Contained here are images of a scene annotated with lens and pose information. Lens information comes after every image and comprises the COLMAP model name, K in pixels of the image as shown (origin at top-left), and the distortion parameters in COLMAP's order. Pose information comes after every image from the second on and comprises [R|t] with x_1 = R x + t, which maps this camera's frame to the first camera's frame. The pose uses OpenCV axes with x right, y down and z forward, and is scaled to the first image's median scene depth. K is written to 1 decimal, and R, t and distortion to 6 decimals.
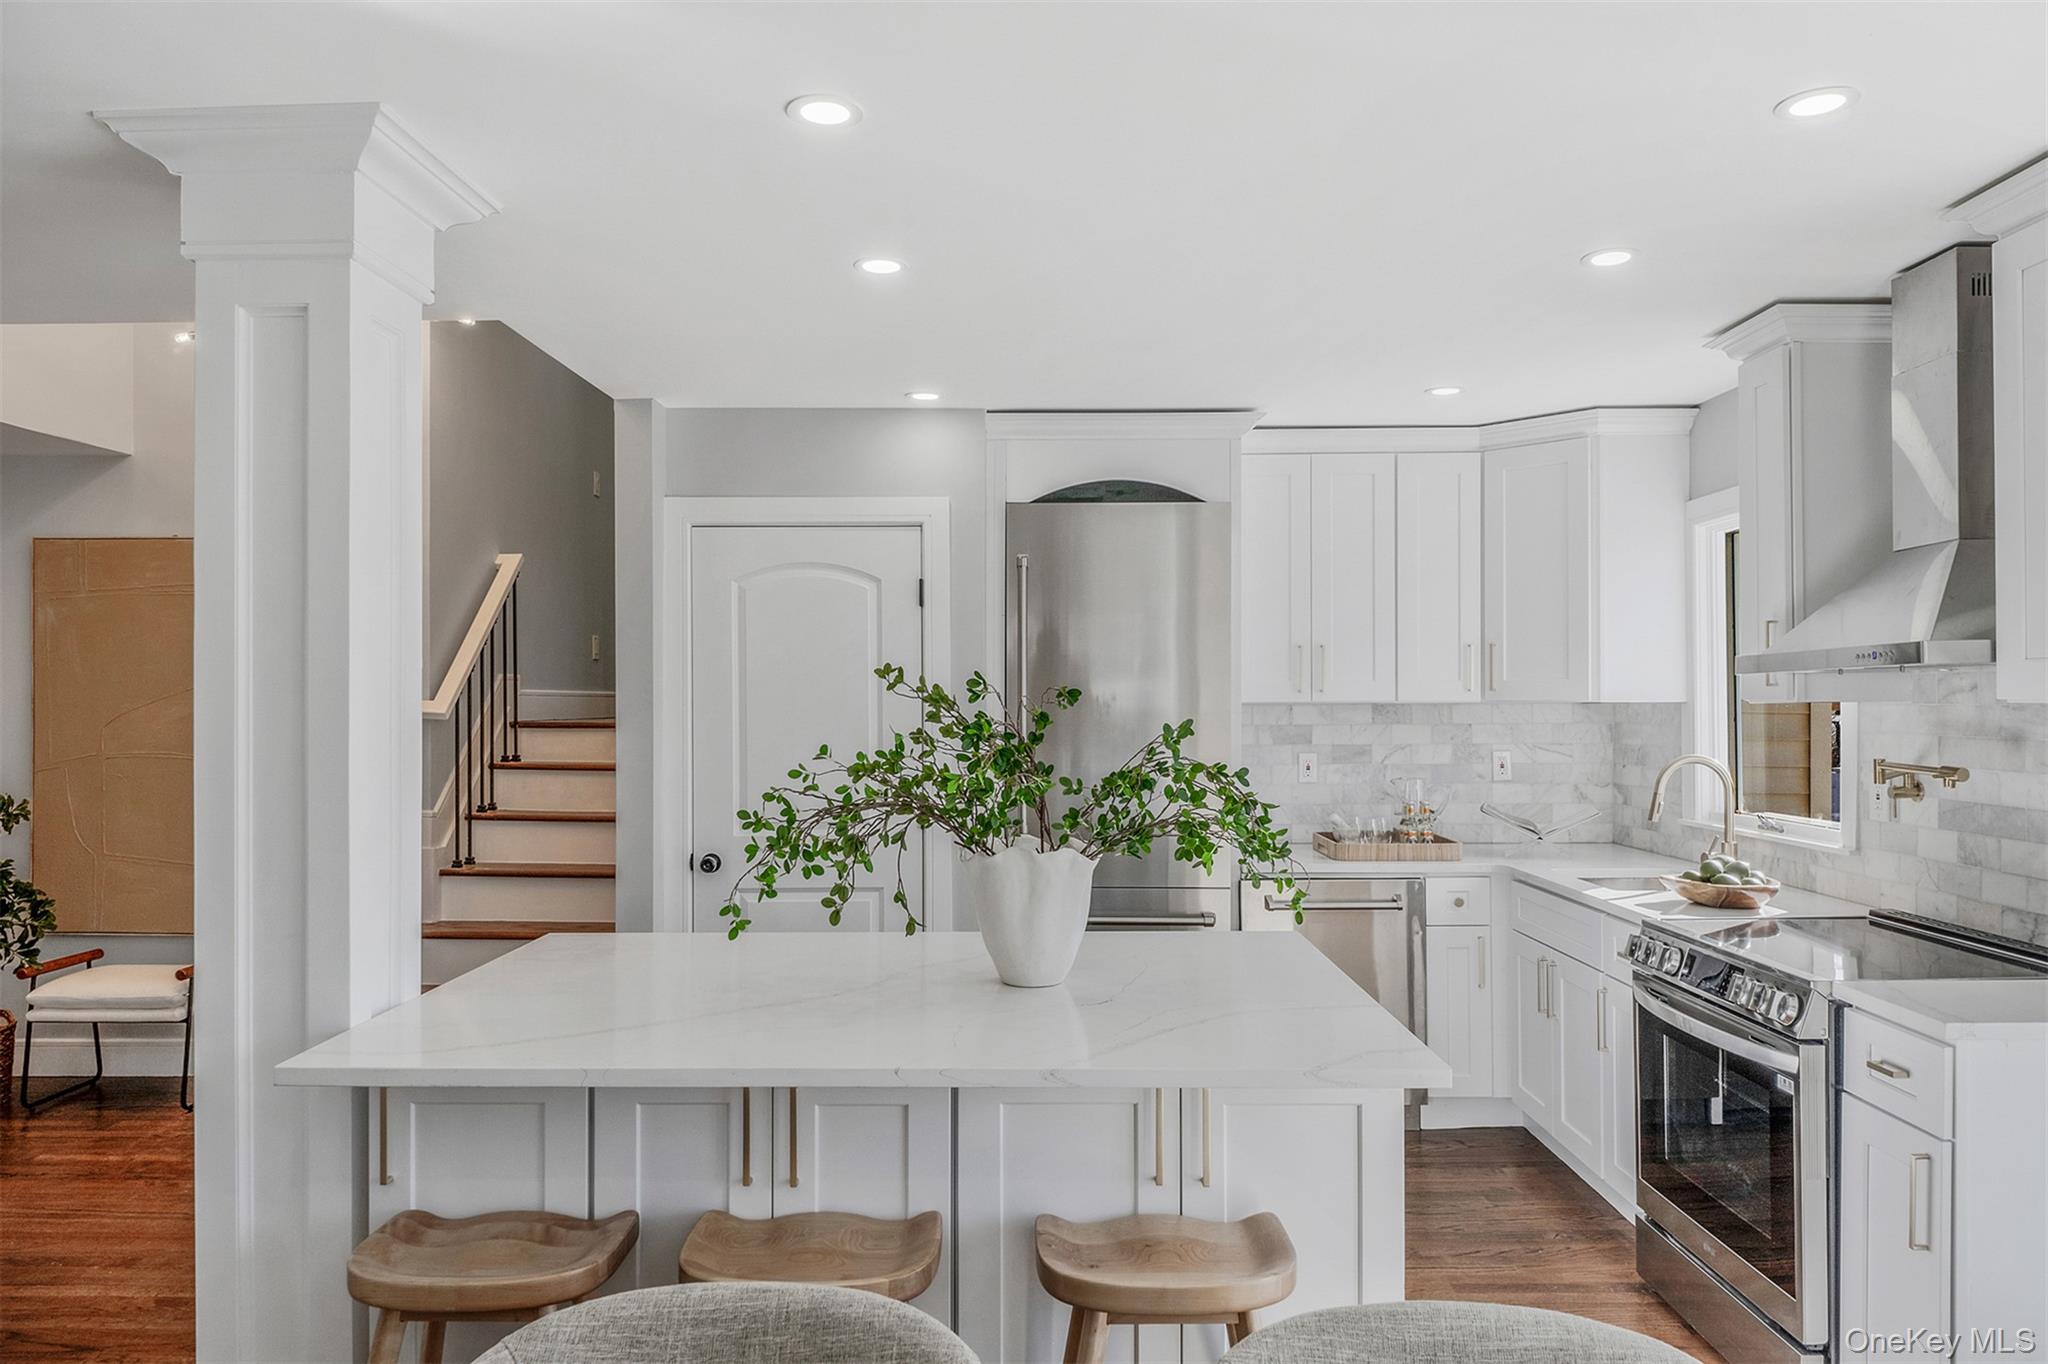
lens RADIAL K [[1381.0, 0, 1029.6], [0, 1381.0, 697.1], [0, 0, 1]] dist [-0.011251, -0.002116]
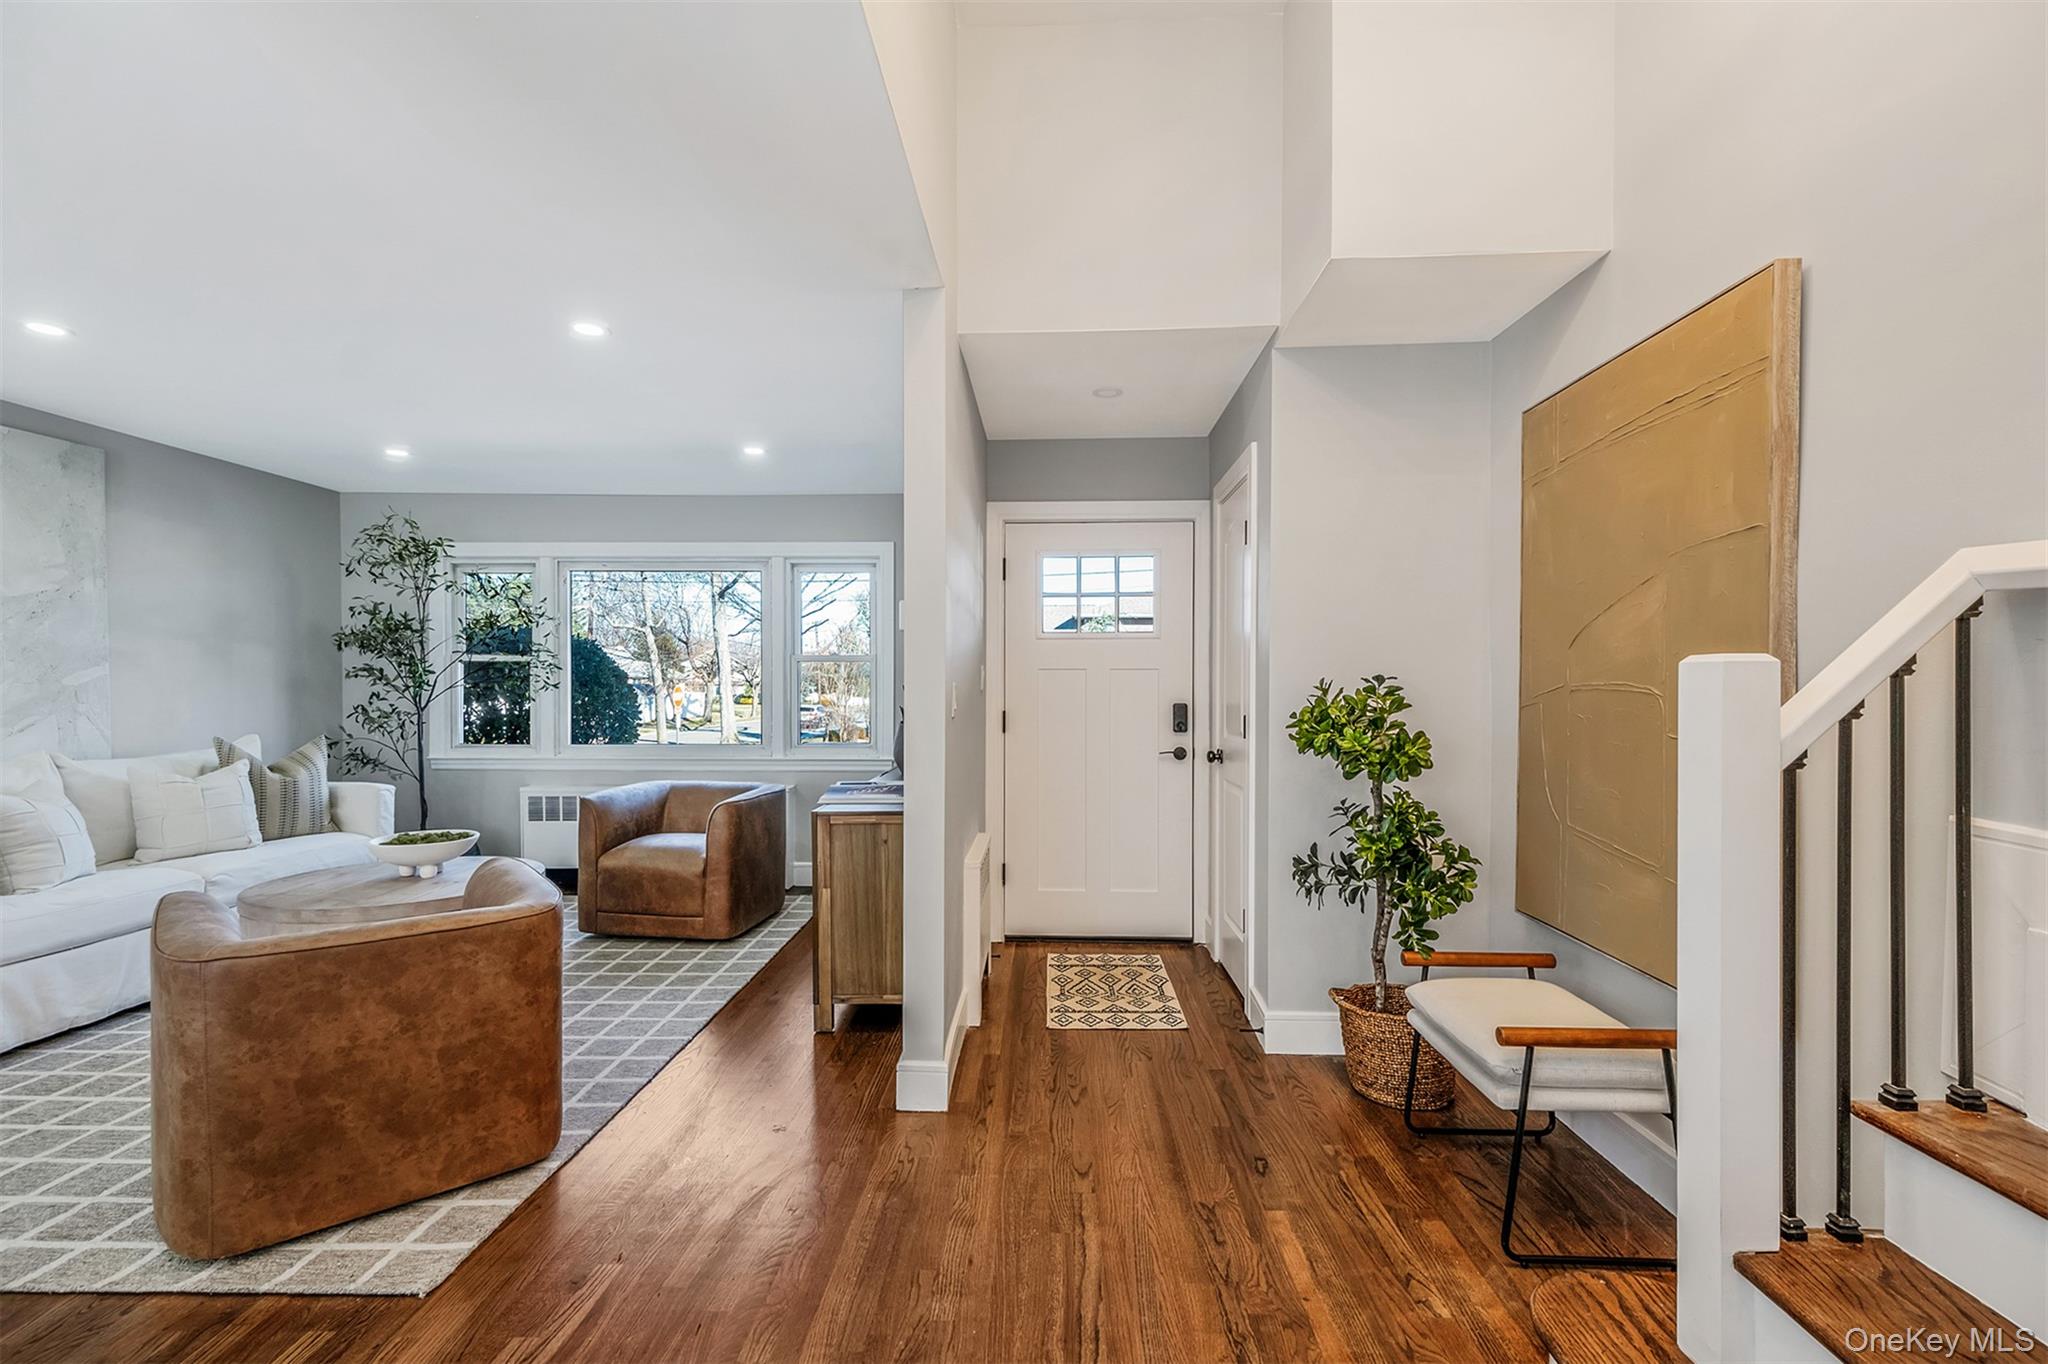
lens RADIAL K [[939.8, 0, 1032.0], [0, 939.8, 694.7], [0, 0, 1]] dist [0.016162, -0.004052]
pose [[-0.025588, 0.008306, -0.999638, -0.189246], [0.001865, 0.999964, 0.008261, 0.045368], [0.999671, -0.001653, -0.025603, 0.797153]]
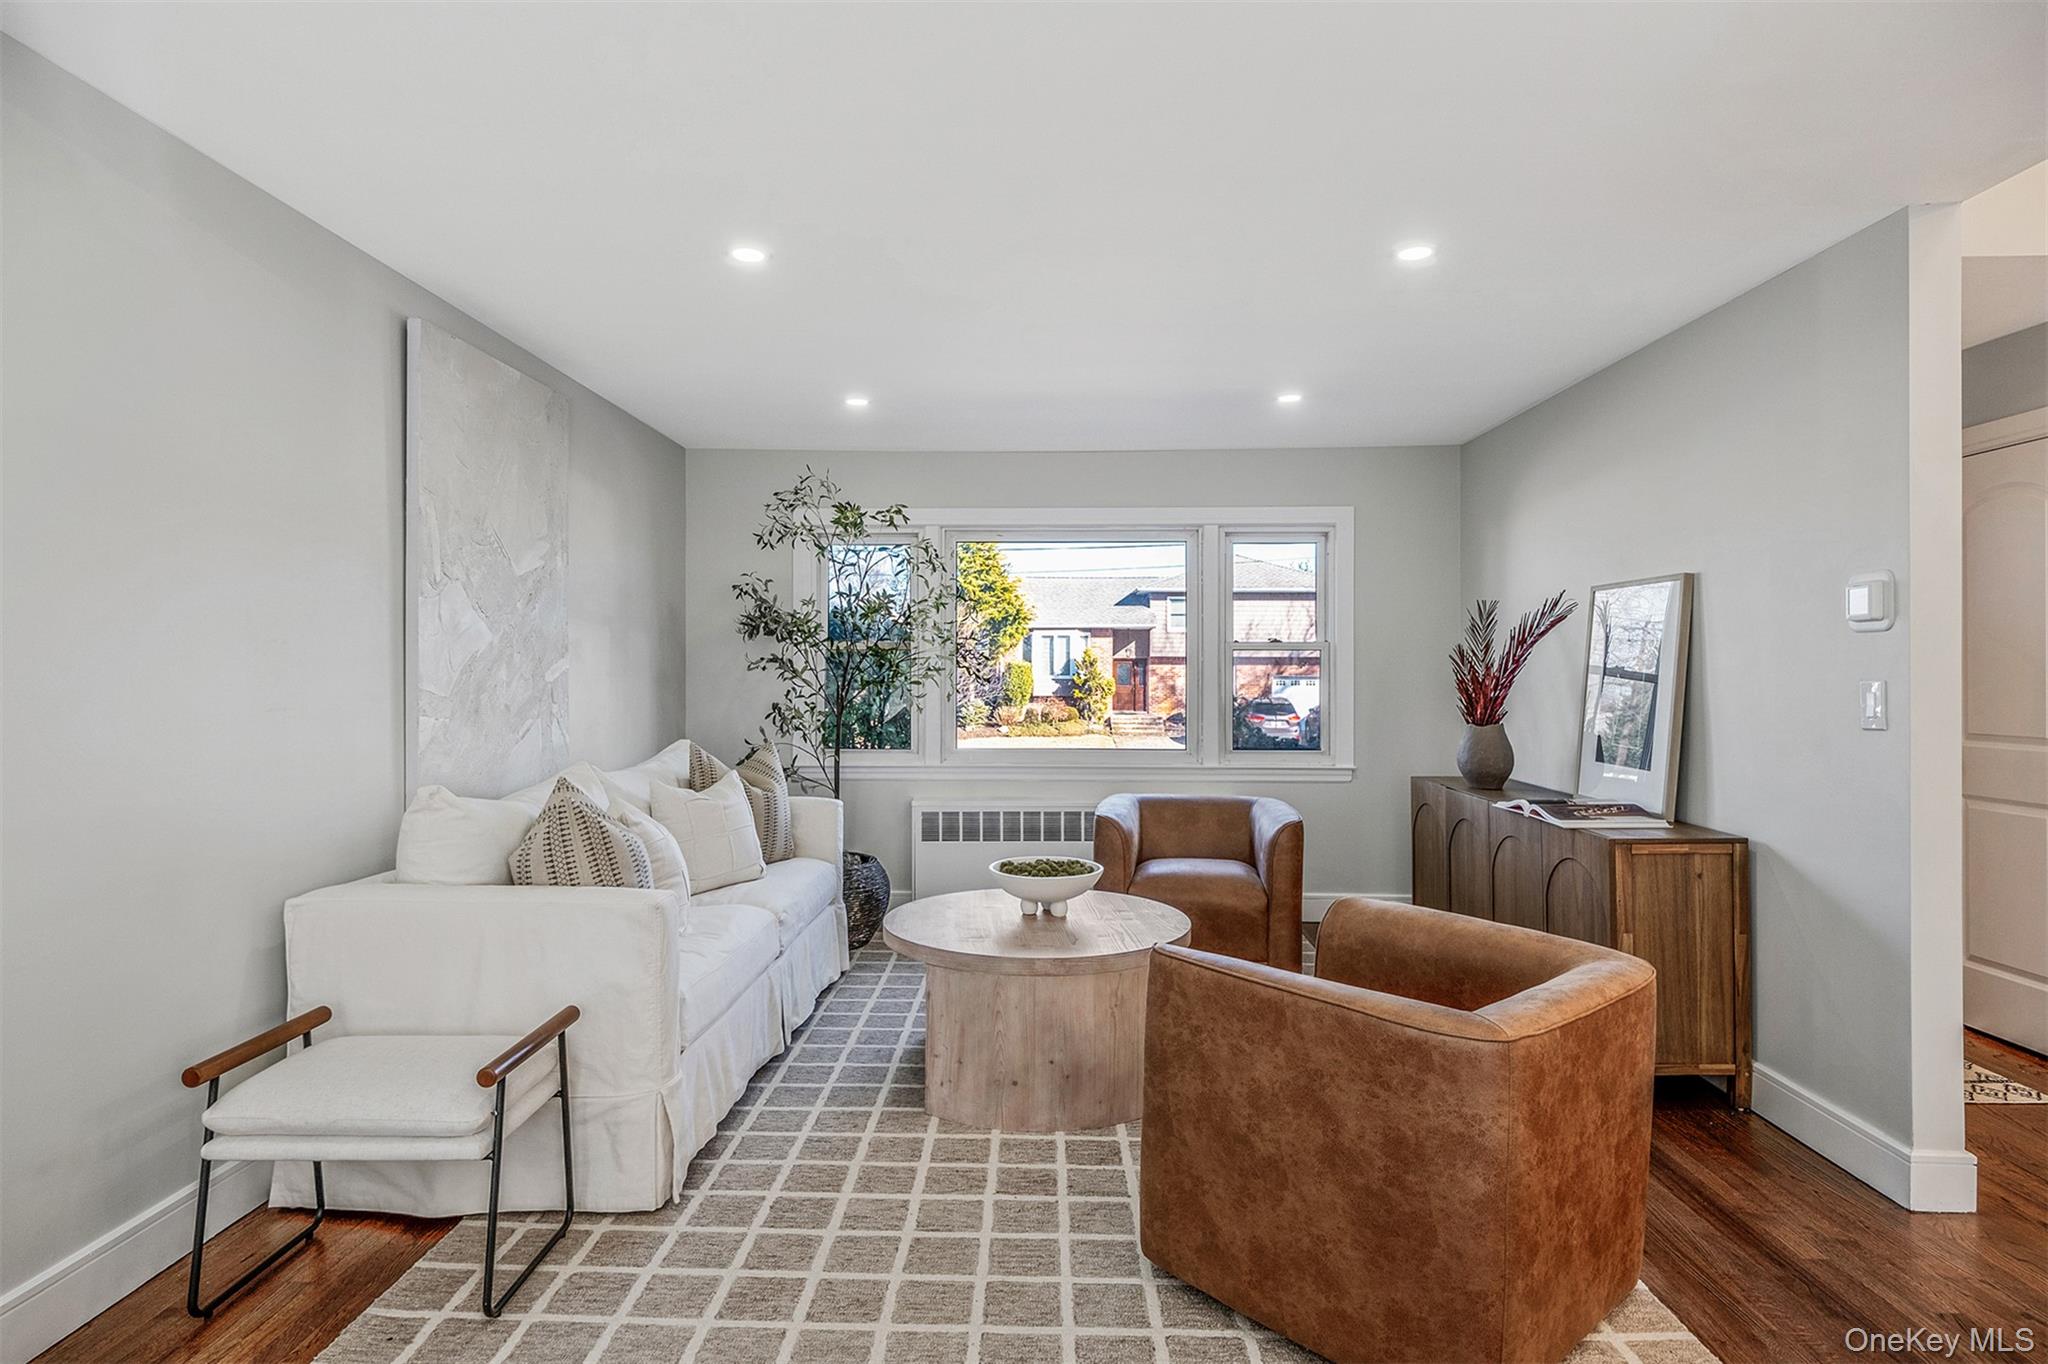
lens RADIAL K [[1098.2, 0, 1023.1], [0, 1098.2, 670.0], [0, 0, 1]] dist [0.009813, -0.007570]
pose [[-0.015201, -0.002255, -0.999882, -0.208678], [0.002469, 0.999994, -0.002293, 0.036151], [0.999881, -0.002503, -0.015195, 0.267900]]
